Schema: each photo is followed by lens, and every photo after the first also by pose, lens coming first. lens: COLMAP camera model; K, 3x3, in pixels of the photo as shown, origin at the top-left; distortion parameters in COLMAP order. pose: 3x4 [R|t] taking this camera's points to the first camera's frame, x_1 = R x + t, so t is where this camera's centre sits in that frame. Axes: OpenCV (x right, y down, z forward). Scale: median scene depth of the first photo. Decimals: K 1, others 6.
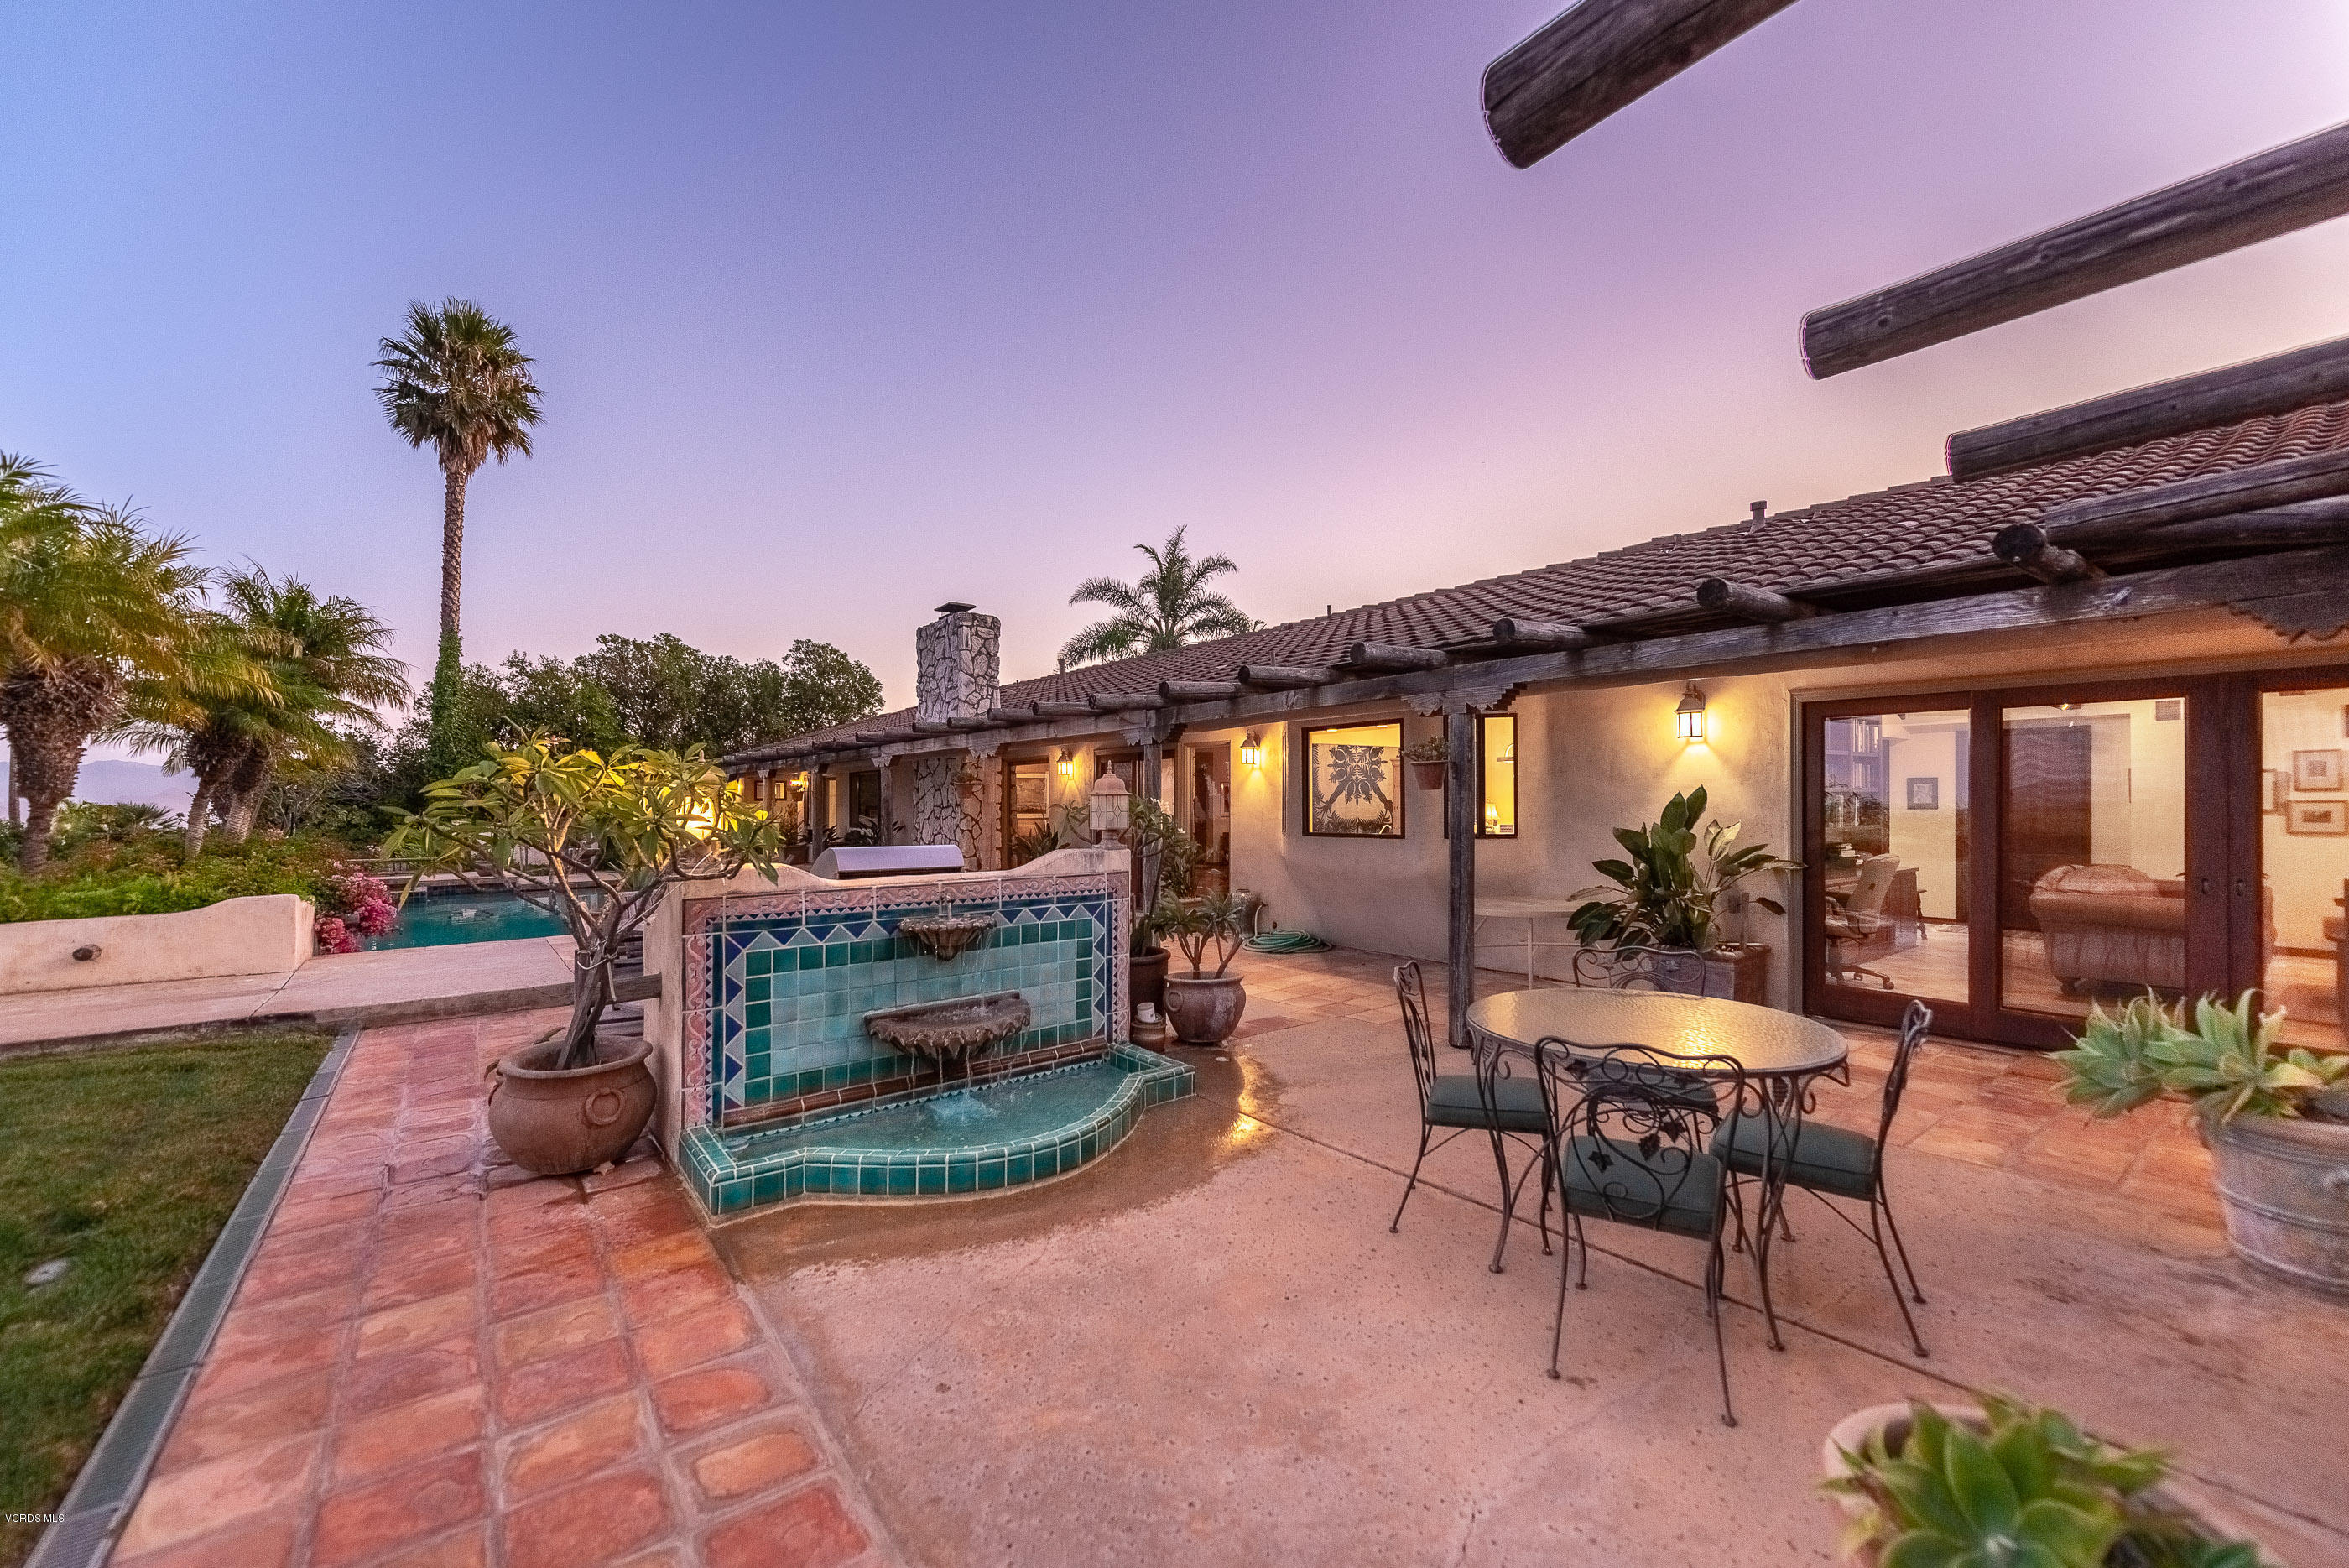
lens RADIAL K [[943.8, 0, 1181.1], [0, 943.8, 791.4], [0, 0, 1]] dist [0.019154, -0.007747]
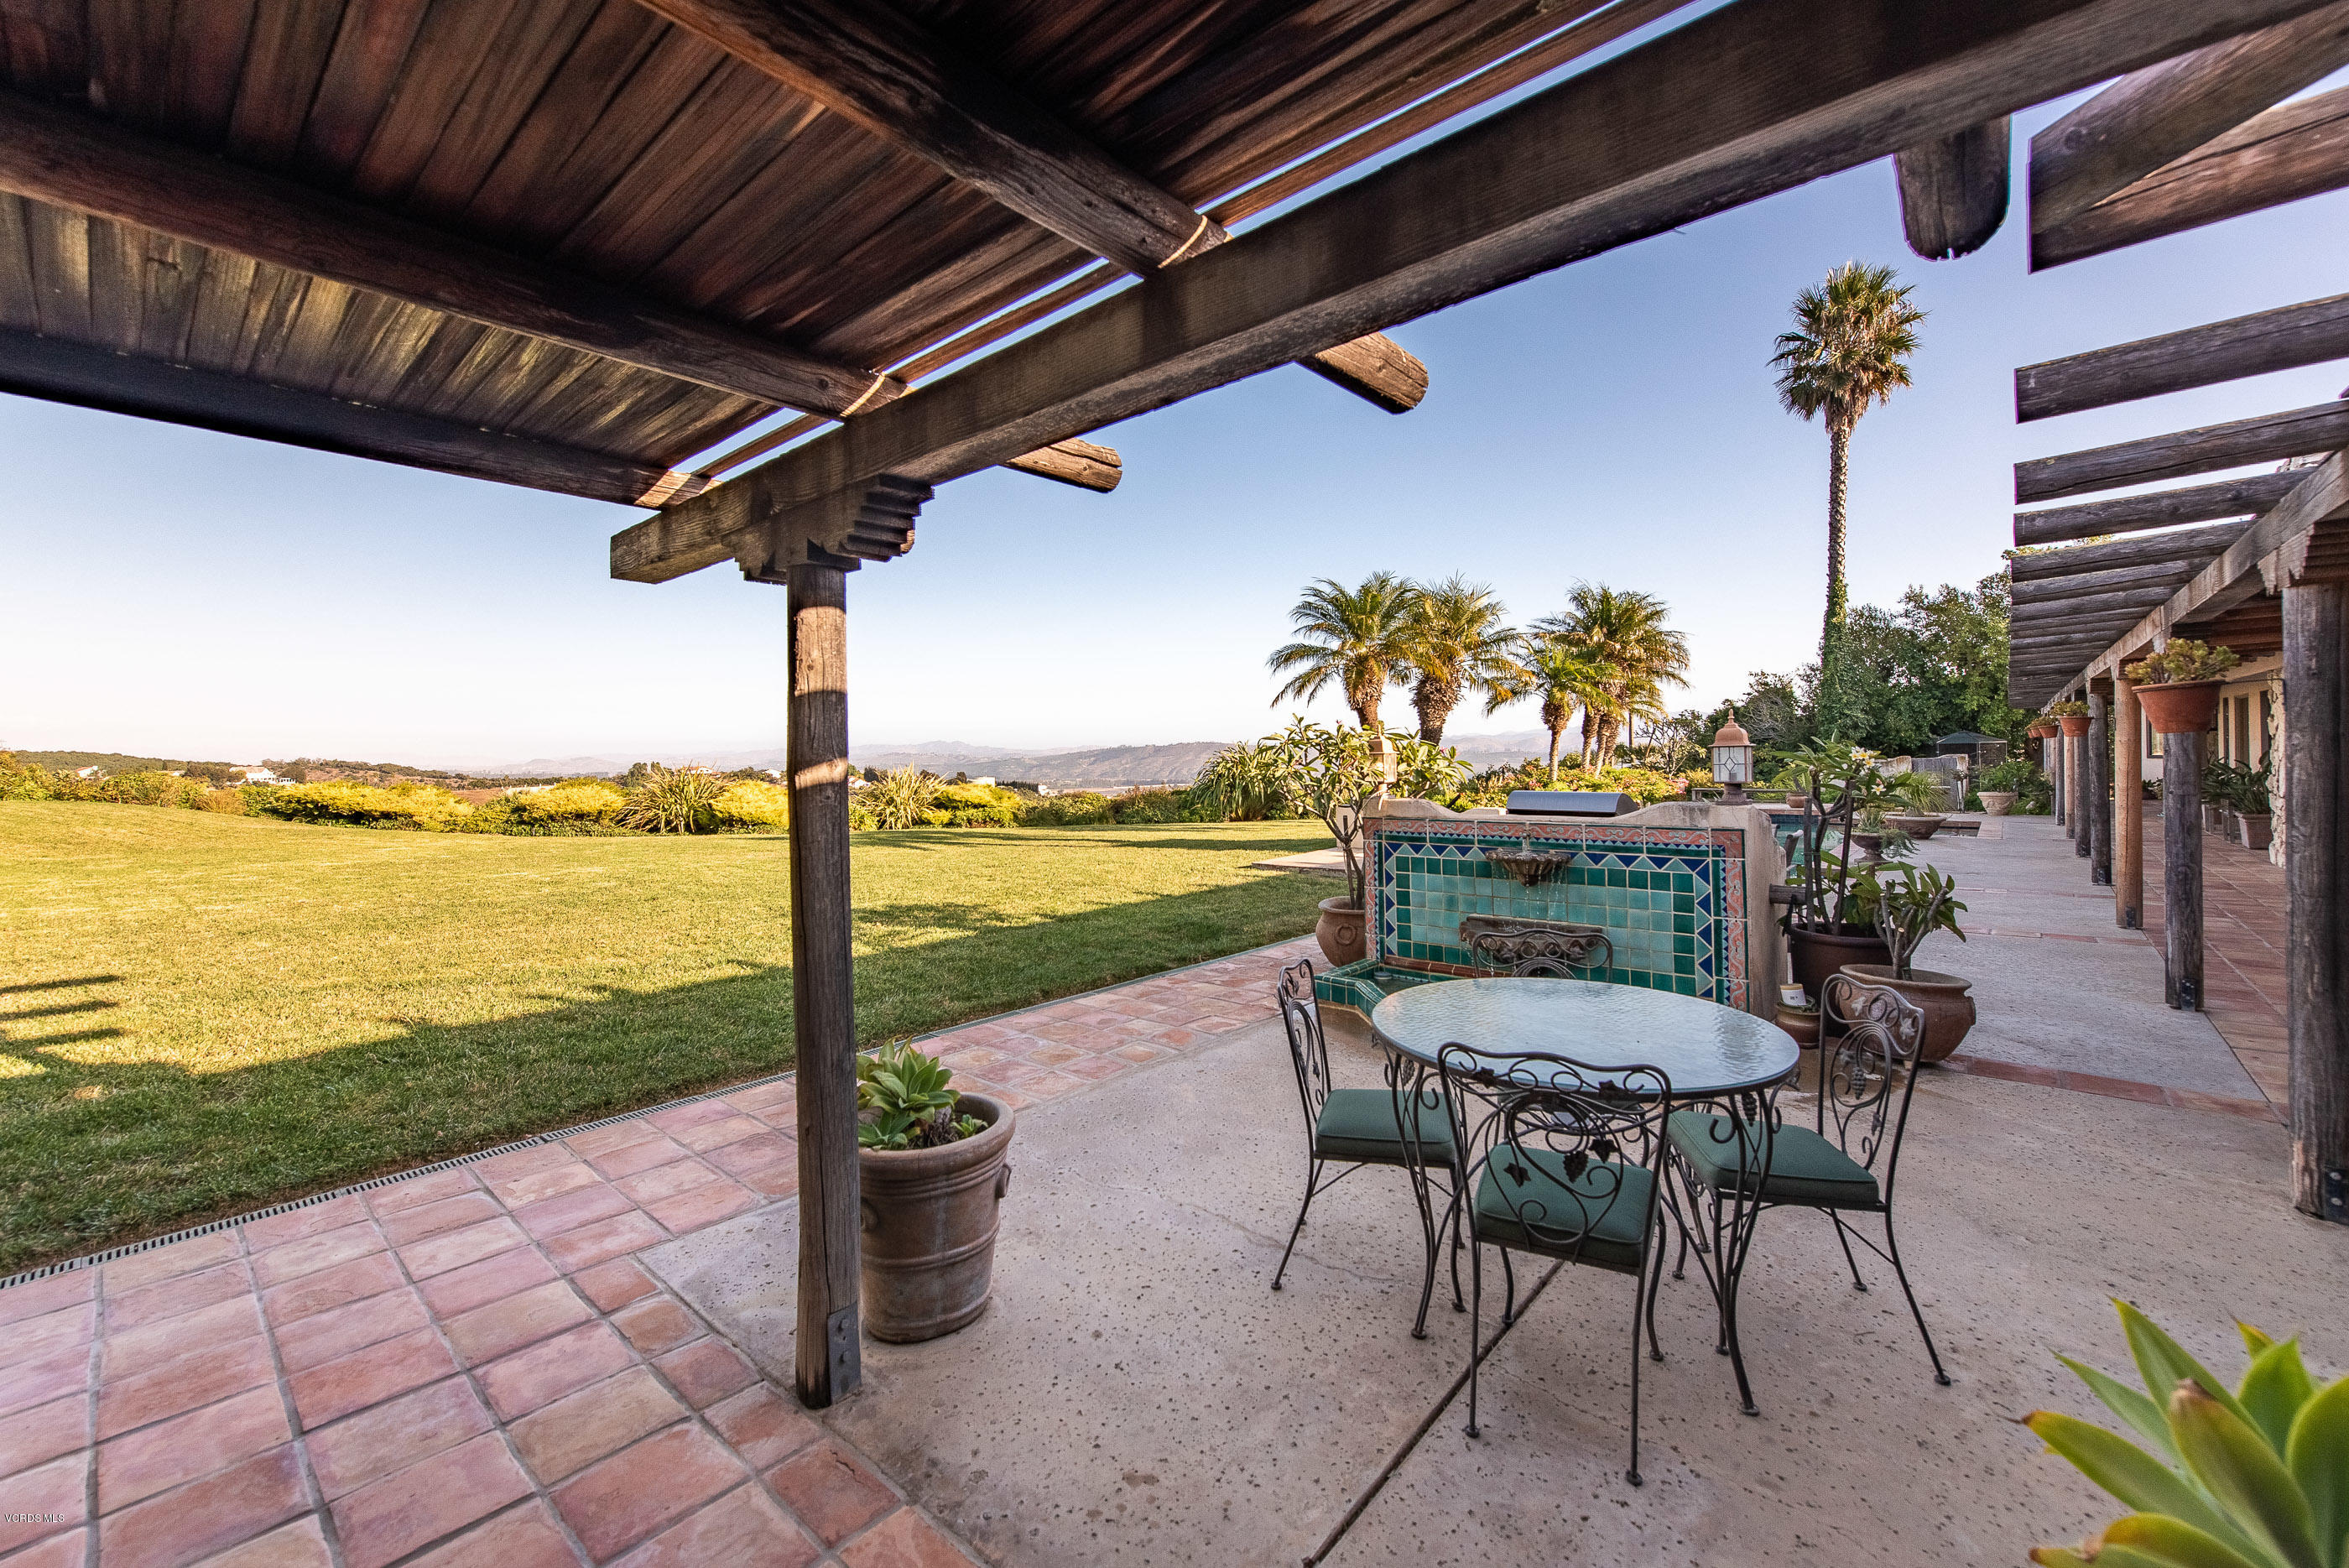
lens RADIAL K [[964.1, 0, 1183.2], [0, 964.1, 755.2], [0, 0, 1]] dist [-0.000534, 0.012209]
pose [[0.177234, 0.004576, -0.984158, 0.807868], [0.029473, 0.999516, 0.009955, -0.013693], [0.983727, -0.030771, 0.177013, 0.316340]]
